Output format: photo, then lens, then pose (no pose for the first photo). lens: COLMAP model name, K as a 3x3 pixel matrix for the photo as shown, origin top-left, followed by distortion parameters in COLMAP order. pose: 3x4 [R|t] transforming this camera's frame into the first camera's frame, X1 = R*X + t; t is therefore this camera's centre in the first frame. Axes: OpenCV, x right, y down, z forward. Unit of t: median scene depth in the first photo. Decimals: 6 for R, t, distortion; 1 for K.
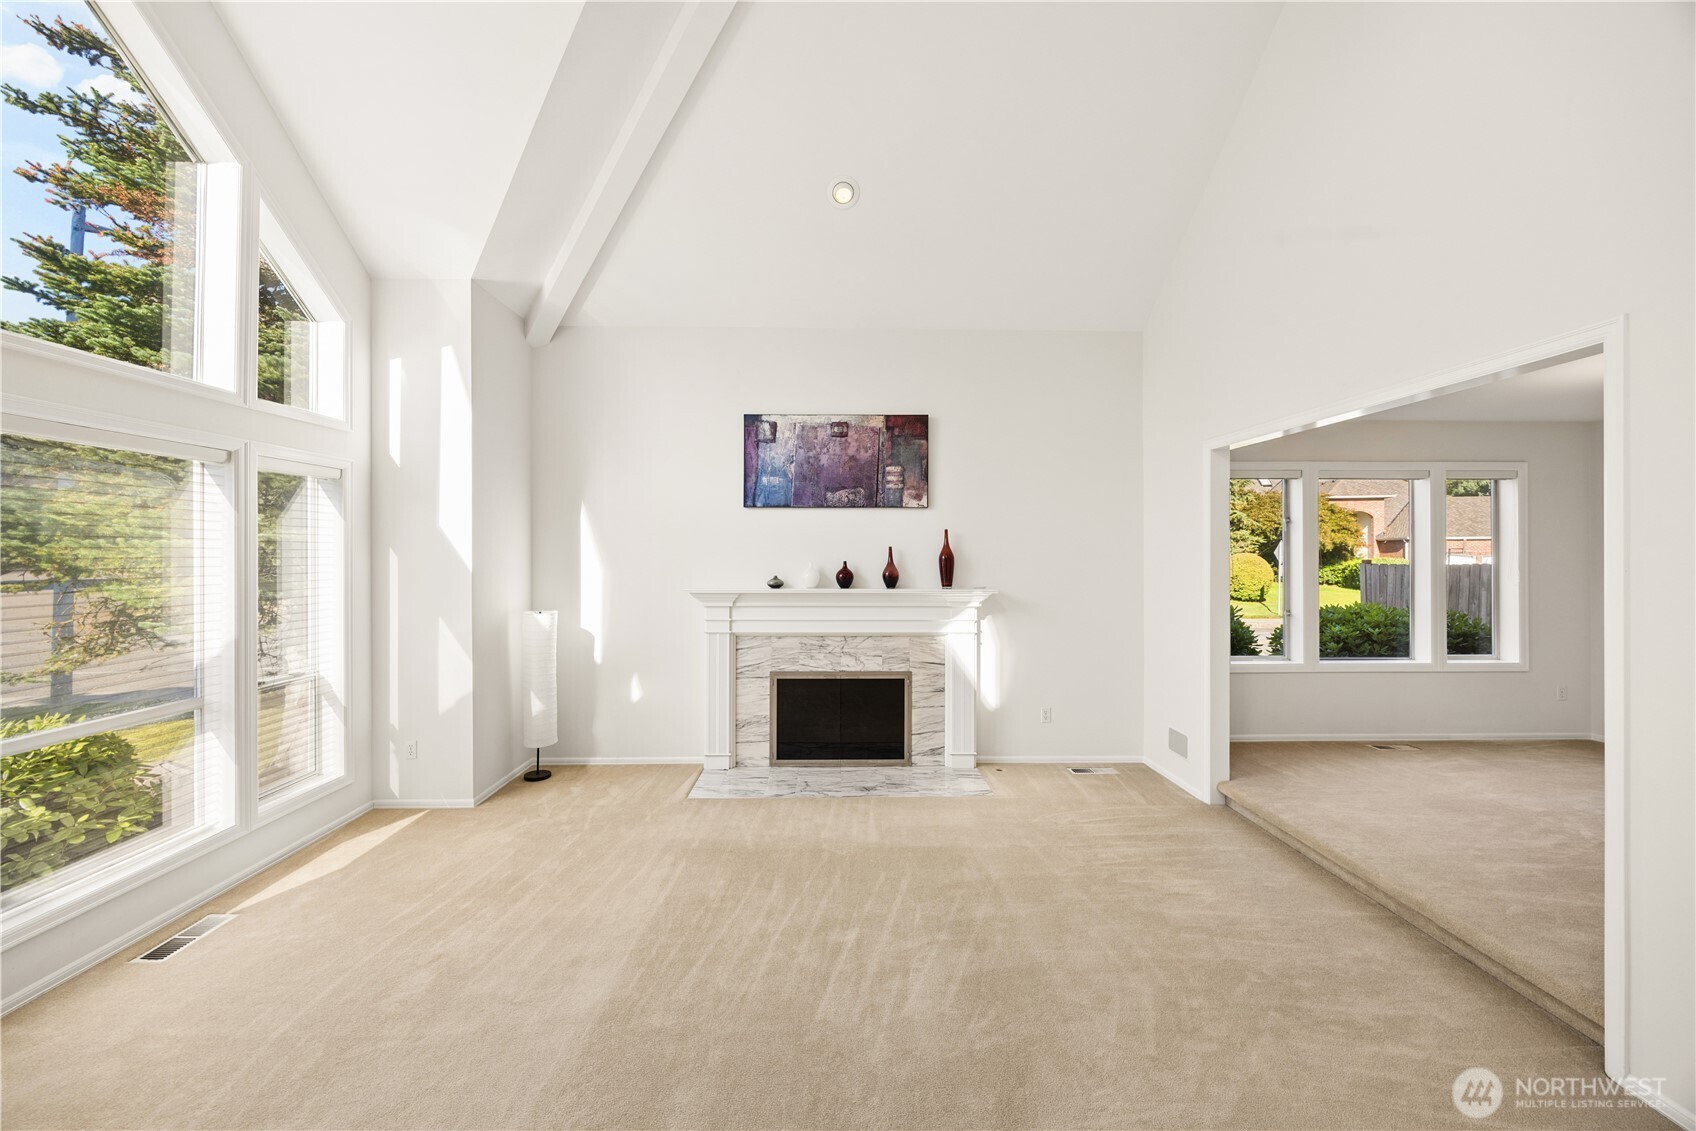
lens RADIAL K [[665.7, 0, 844.5], [0, 665.7, 545.9], [0, 0, 1]] dist [0.001950, -0.000081]
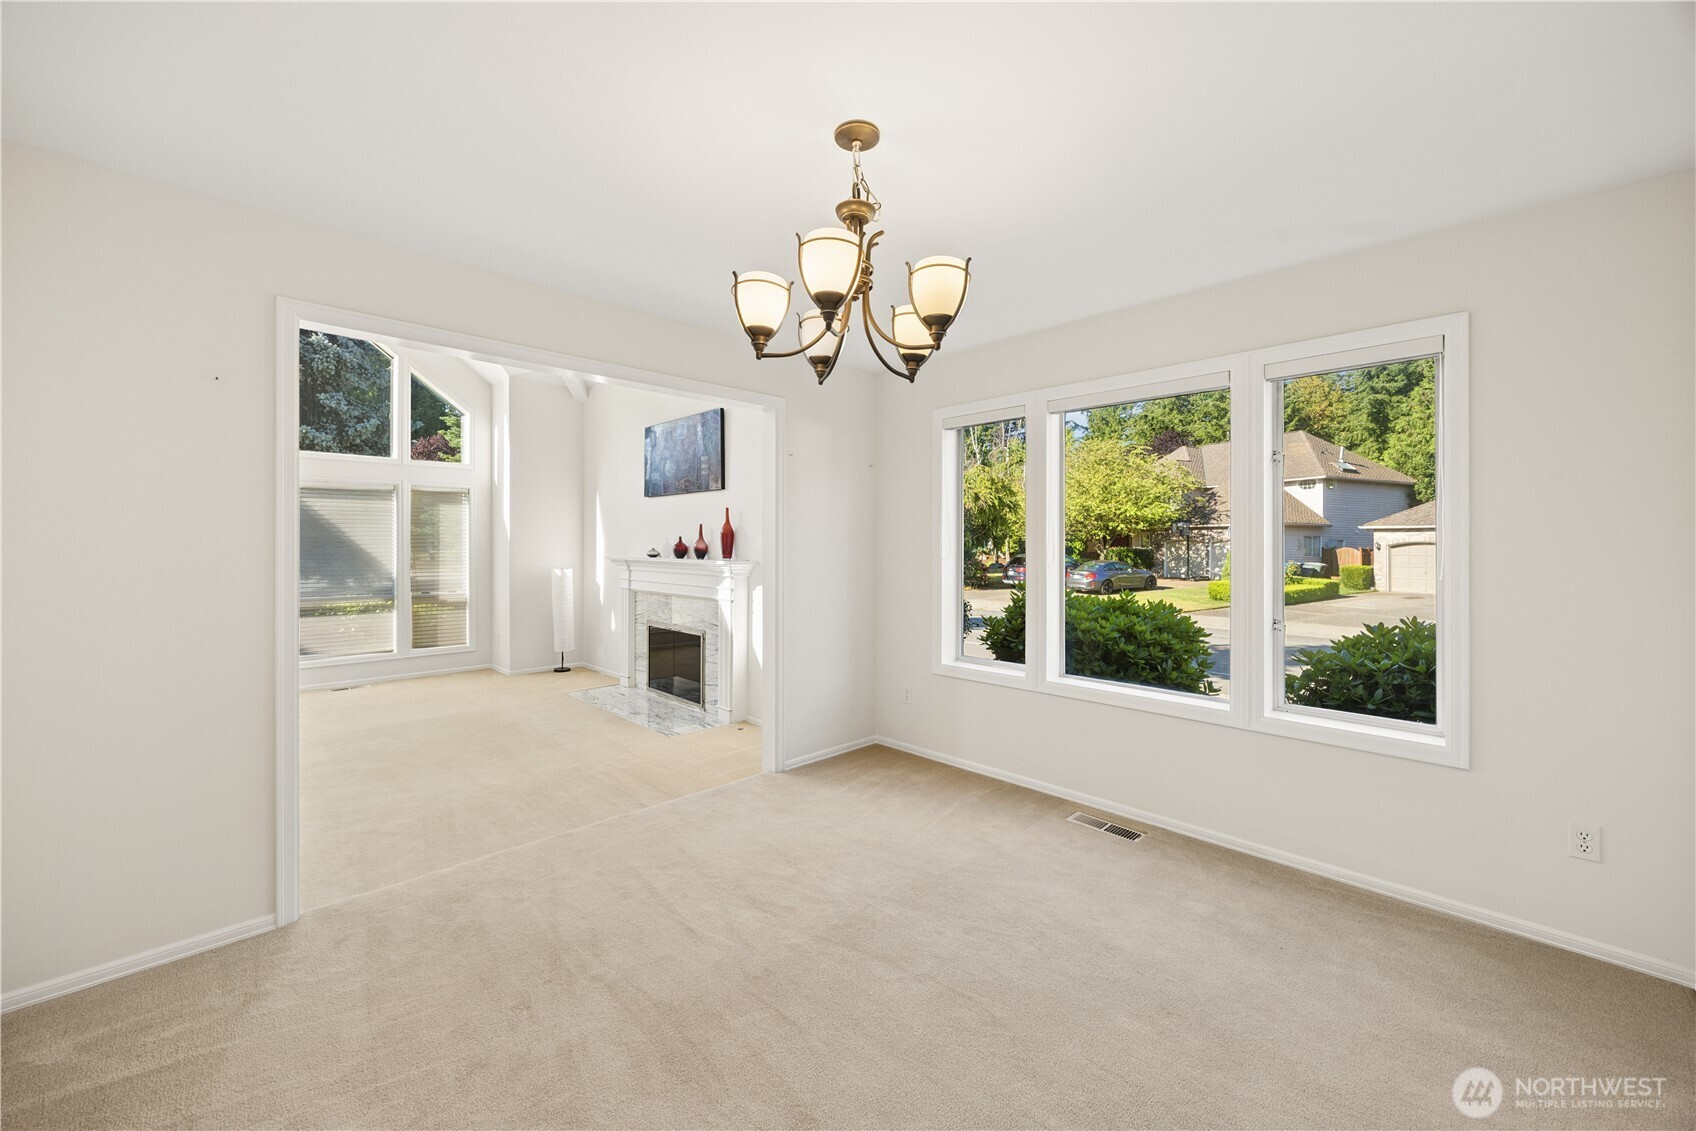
lens RADIAL K [[647.2, 0, 851.0], [0, 647.2, 545.1], [0, 0, 1]] dist [-0.005489, 0.000844]
pose [[0.687810, 0.003534, -0.725883, 1.094457], [-0.003452, 0.999993, 0.001597, 0.035578], [0.725883, 0.001408, 0.687817, 0.402608]]
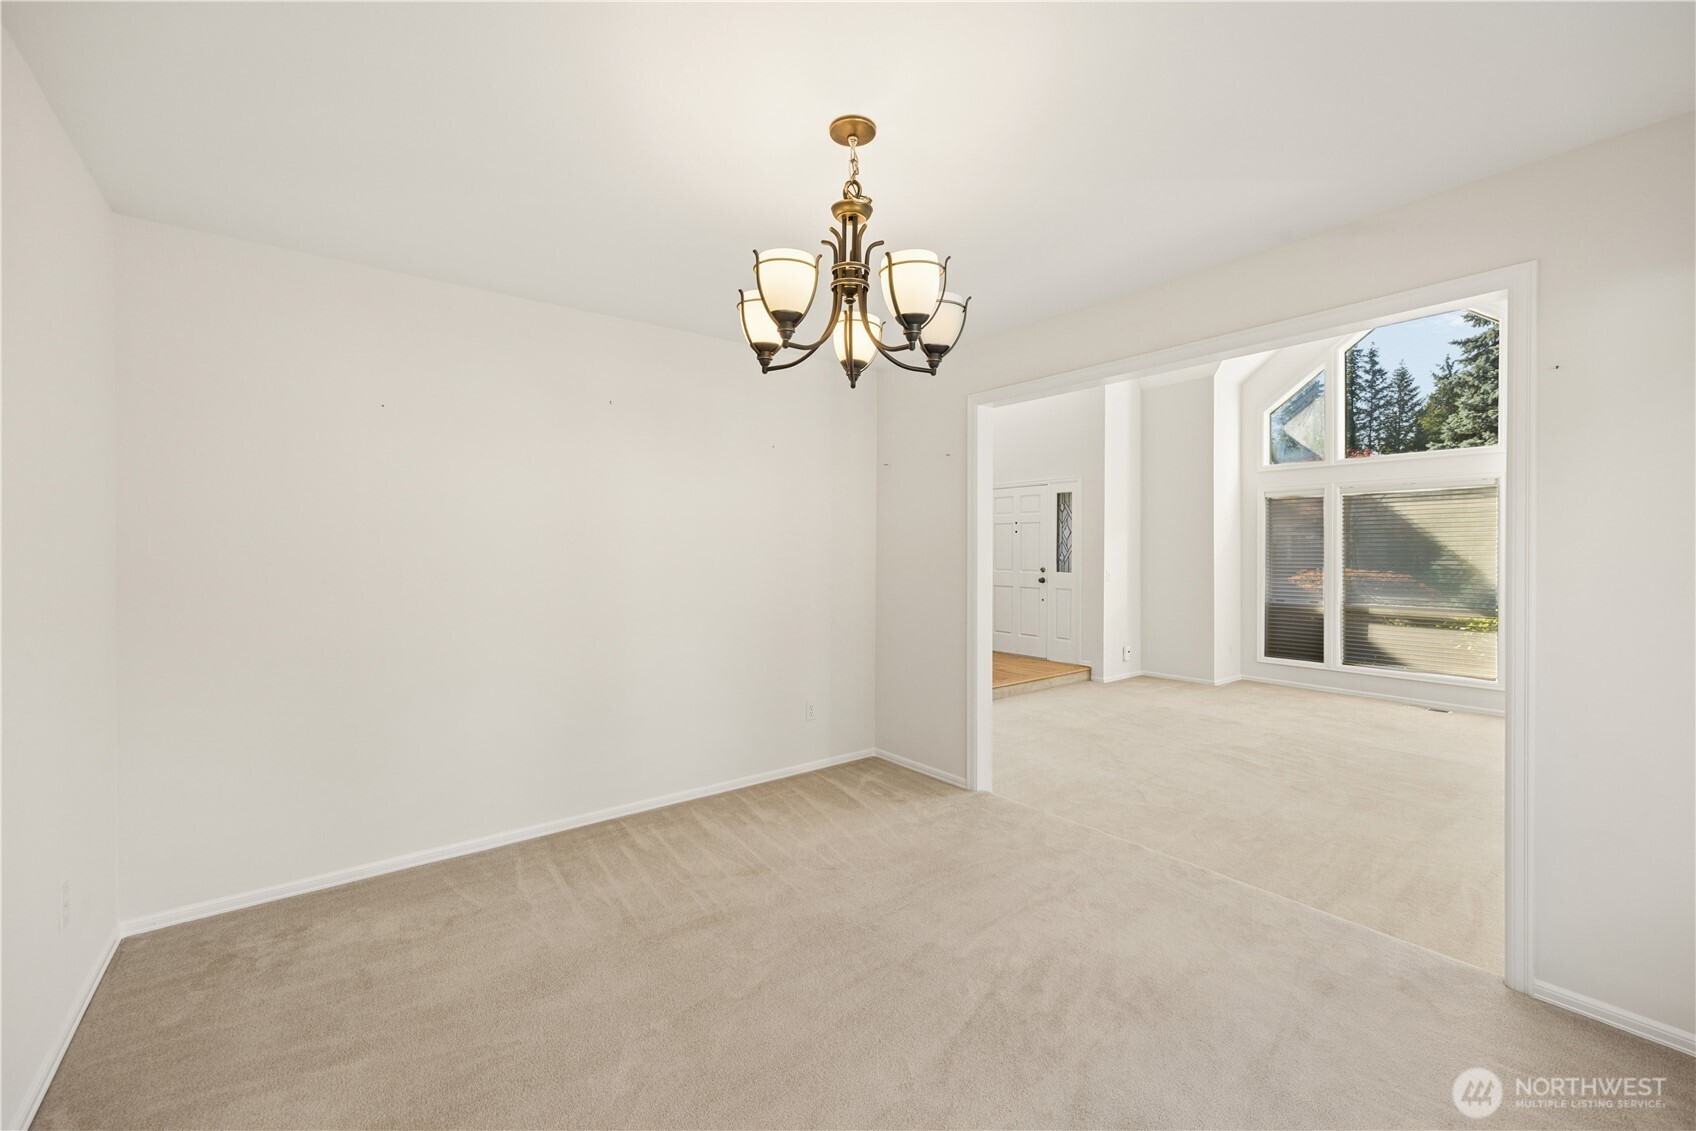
lens RADIAL K [[698.7, 0, 850.0], [0, 698.7, 556.8], [0, 0, 1]] dist [0.011512, -0.000102]
pose [[-0.799347, 0.007145, -0.600827, 1.067720], [0.000521, 0.999937, 0.011198, 0.035503], [0.600869, 0.008638, -0.799301, 0.956399]]
